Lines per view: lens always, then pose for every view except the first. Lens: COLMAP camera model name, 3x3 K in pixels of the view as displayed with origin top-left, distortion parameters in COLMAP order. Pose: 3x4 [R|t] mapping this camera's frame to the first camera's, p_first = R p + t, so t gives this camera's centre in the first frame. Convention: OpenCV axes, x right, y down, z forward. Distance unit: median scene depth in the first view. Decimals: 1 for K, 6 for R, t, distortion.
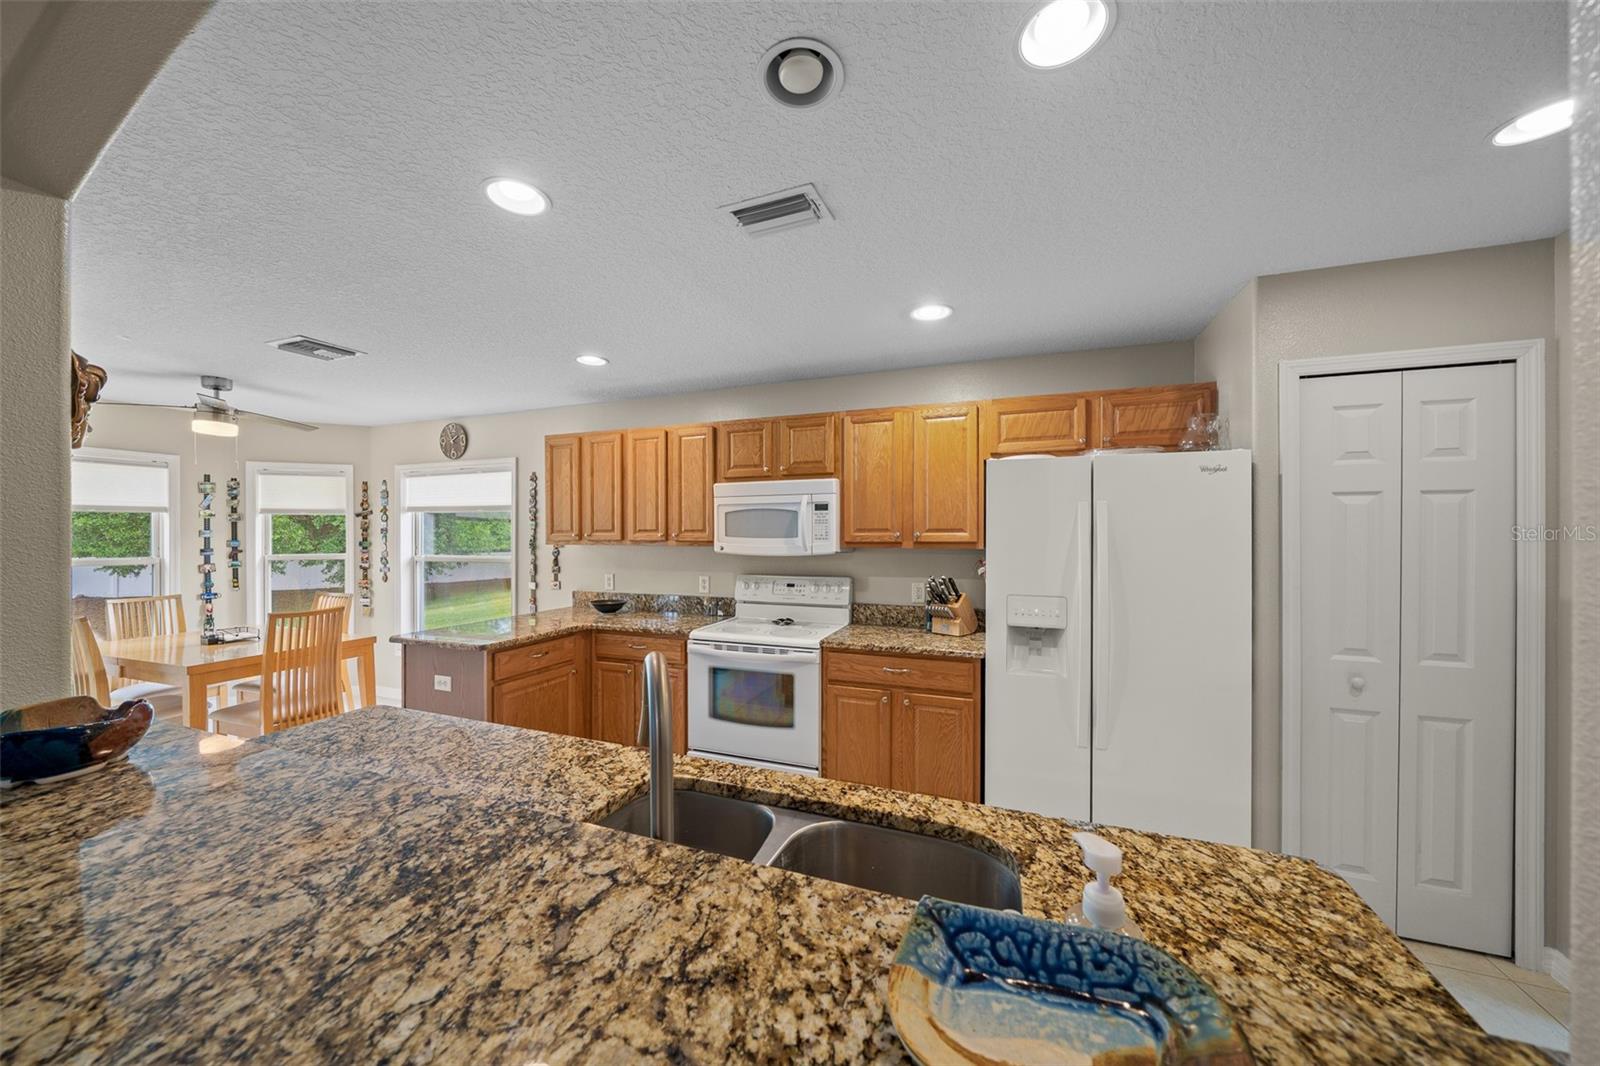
lens RADIAL K [[557.2, 0, 820.1], [0, 557.2, 534.4], [0, 0, 1]] dist [-0.006314, 0.000119]
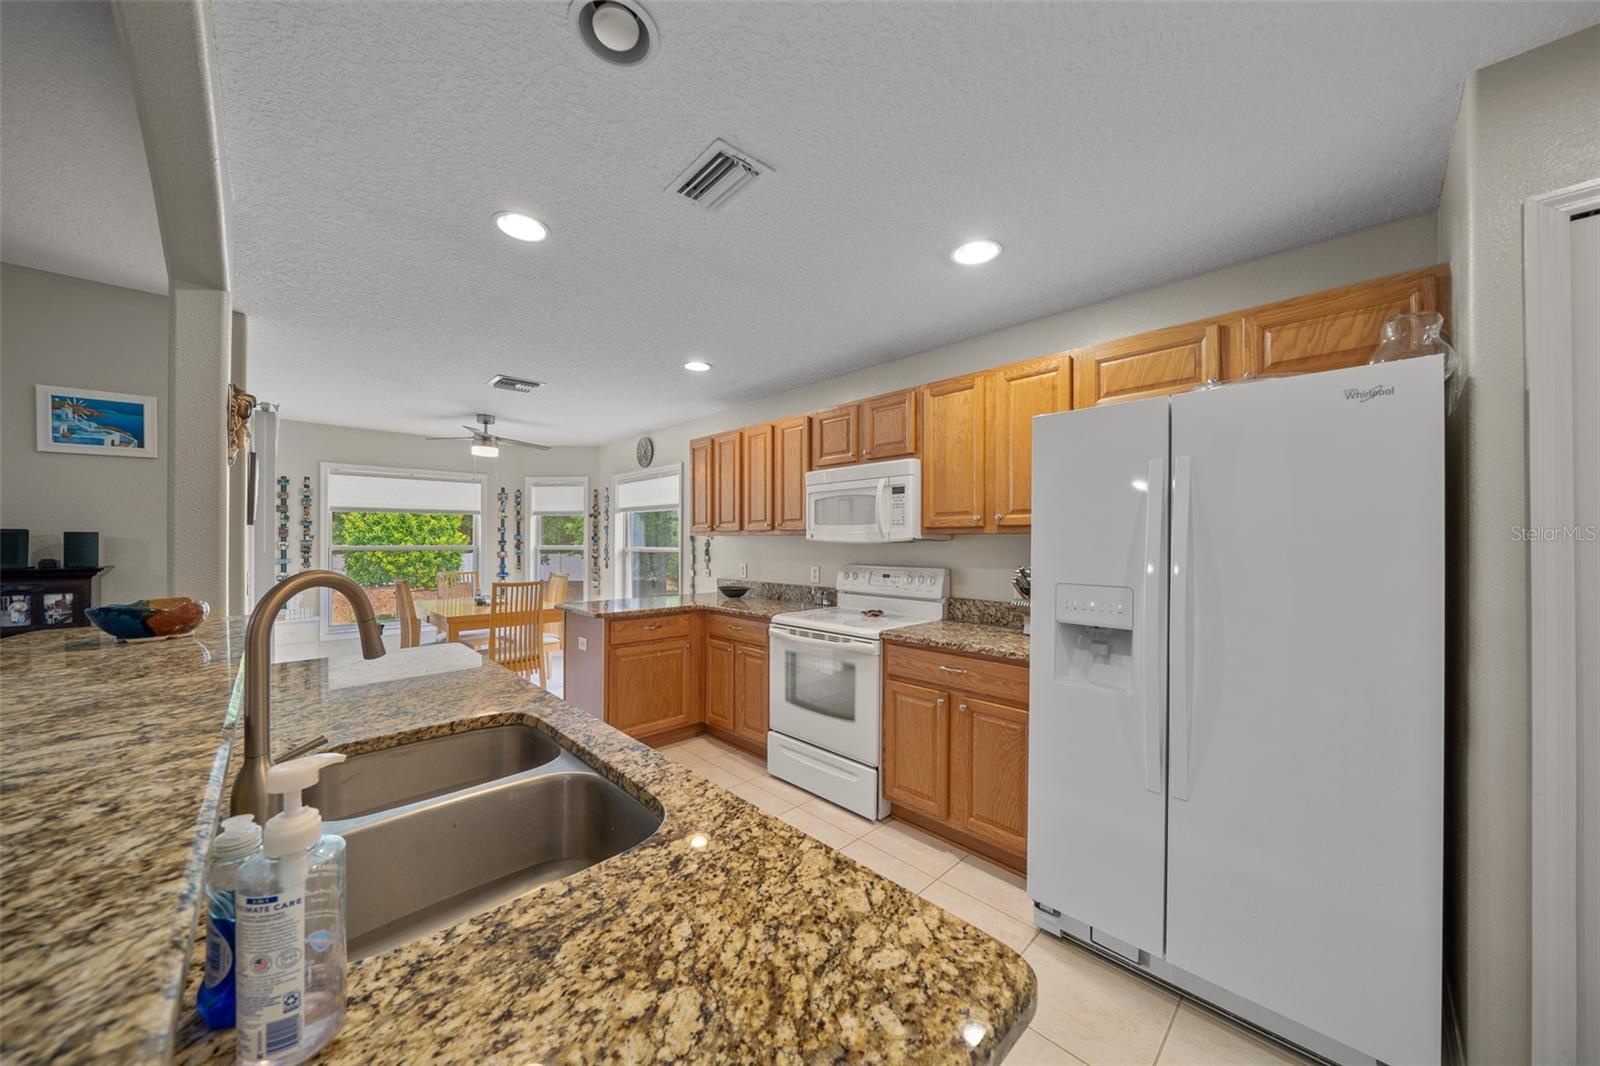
lens RADIAL K [[557.2, 0, 804.1], [0, 557.2, 536.9], [0, 0, 1]] dist [-0.006314, 0.000119]
pose [[0.900779, -0.001565, -0.434276, 0.277517], [-0.001637, 0.999974, -0.006998, 0.037837], [0.434275, 0.007014, 0.900753, 0.099378]]
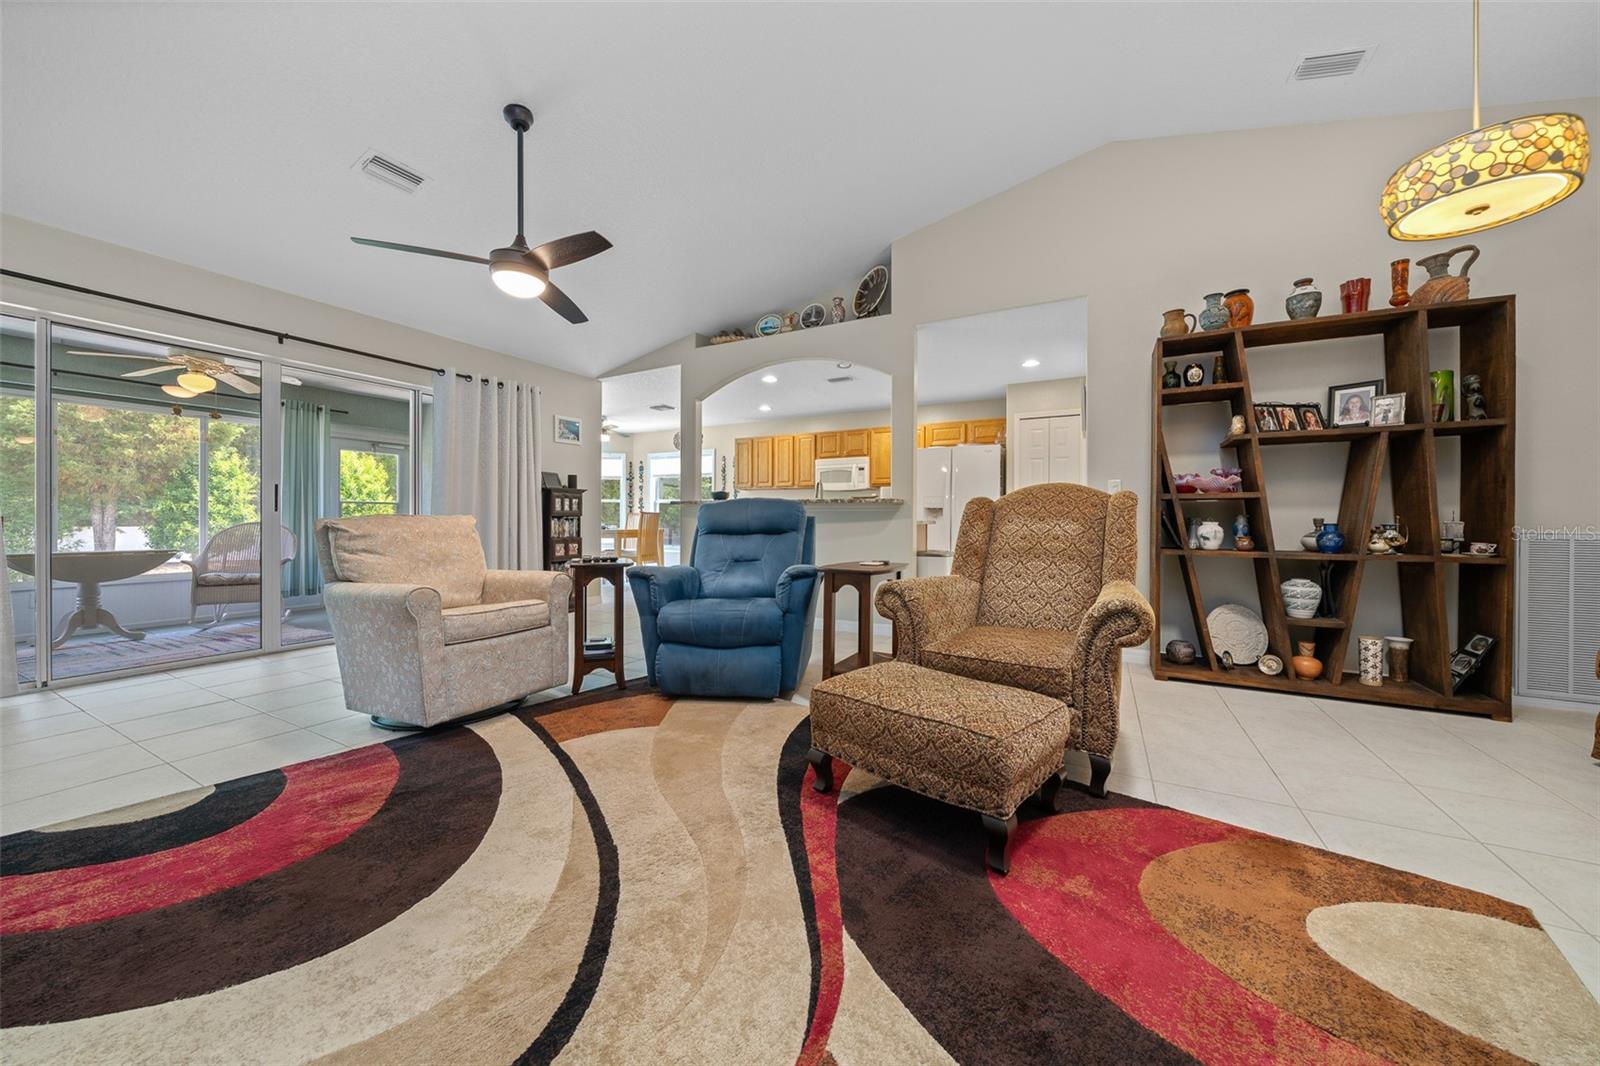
lens RADIAL K [[557.2, 0, 833.6], [0, 557.2, 521.2], [0, 0, 1]] dist [-0.006314, 0.000119]
pose [[0.994280, 0.003394, -0.106750, 0.144966], [-0.003338, 0.999994, 0.000702, 0.179338], [0.106752, -0.000342, 0.994286, -1.422867]]
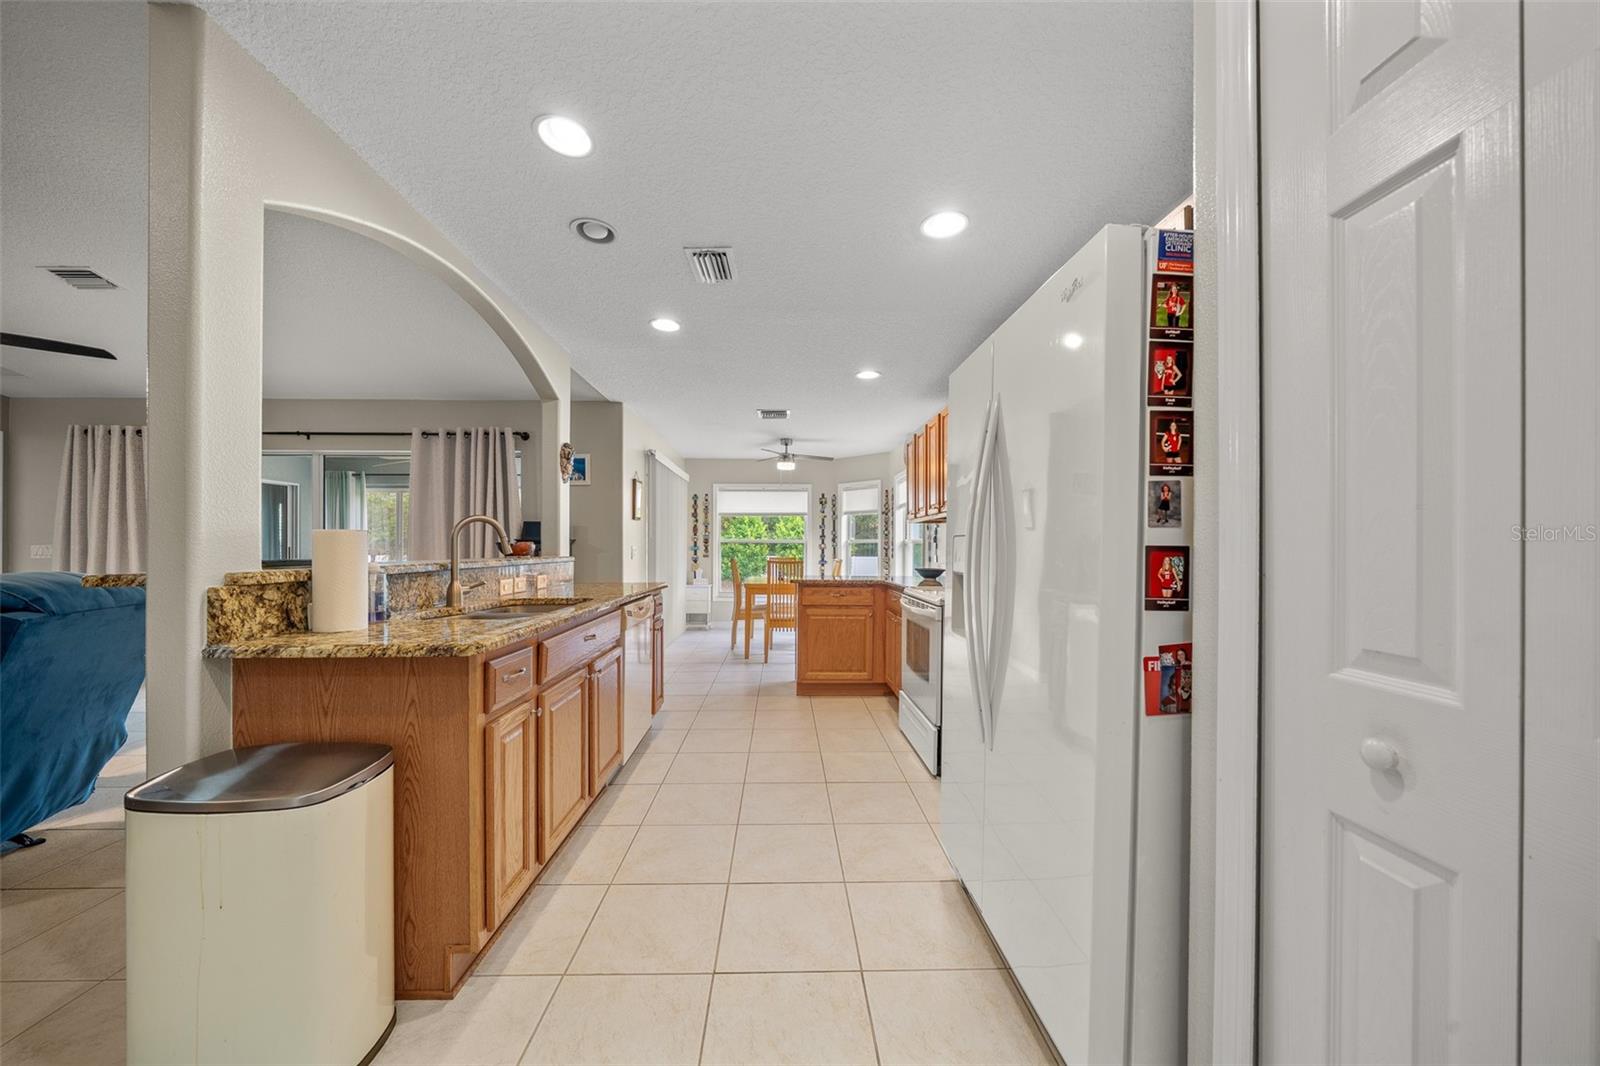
lens RADIAL K [[557.2, 0, 787.8], [0, 557.2, 547.6], [0, 0, 1]] dist [-0.006314, 0.000119]
pose [[0.363826, 0.001060, -0.931466, 0.773356], [-0.002567, 0.999997, 0.000136, 0.097093], [0.931463, 0.002341, 0.363827, 0.367499]]
